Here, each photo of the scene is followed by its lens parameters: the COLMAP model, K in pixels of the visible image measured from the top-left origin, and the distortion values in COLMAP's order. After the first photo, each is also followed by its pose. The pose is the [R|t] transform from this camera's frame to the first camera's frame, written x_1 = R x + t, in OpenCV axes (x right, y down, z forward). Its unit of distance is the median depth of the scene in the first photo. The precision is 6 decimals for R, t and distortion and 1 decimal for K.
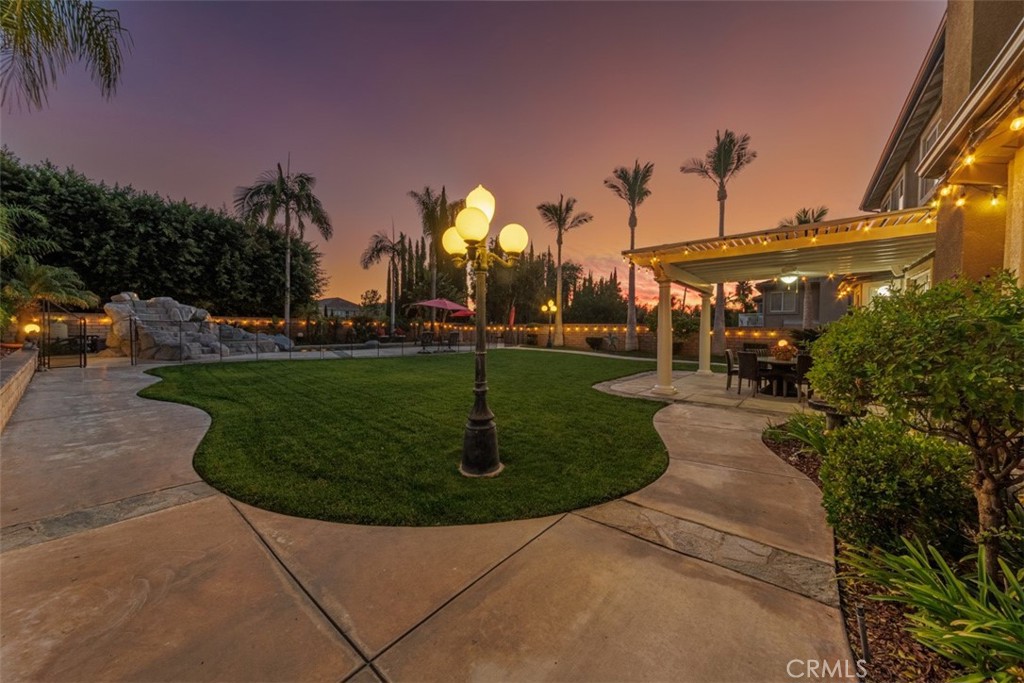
lens RADIAL K [[349.0, 0, 520.7], [0, 349.0, 336.2], [0, 0, 1]] dist [-0.000771, -0.000017]
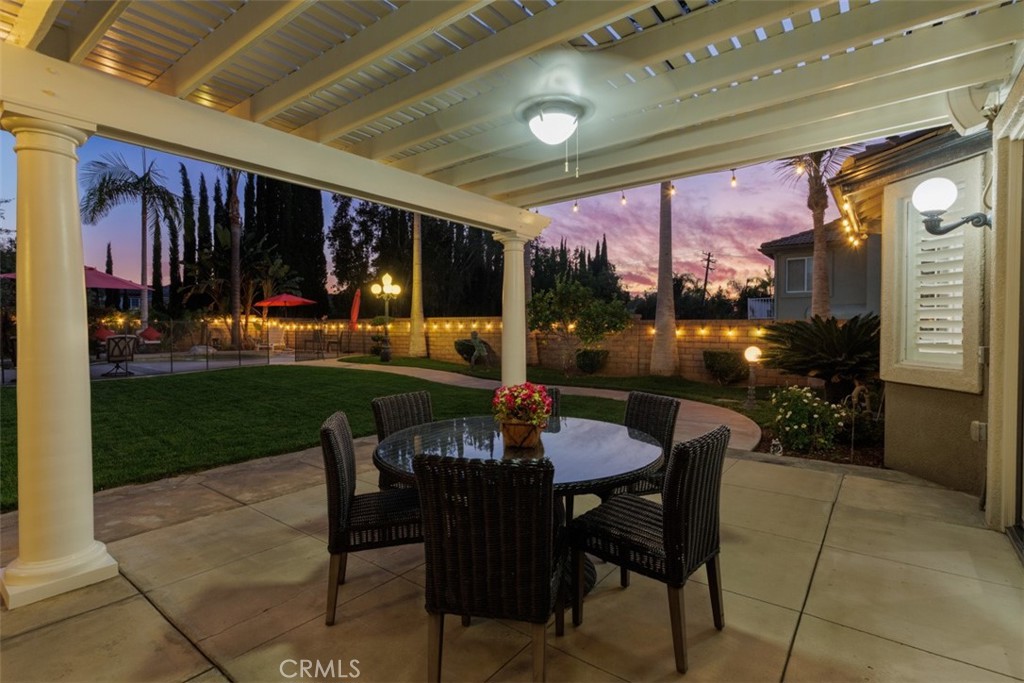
lens RADIAL K [[494.2, 0, 509.3], [0, 494.2, 338.5], [0, 0, 1]] dist [-0.002233, -0.000006]
pose [[0.999351, -0.010770, 0.034387, 0.228187], [0.010675, 0.999939, 0.002956, -0.002469], [-0.034417, -0.002587, 0.999404, 0.201309]]
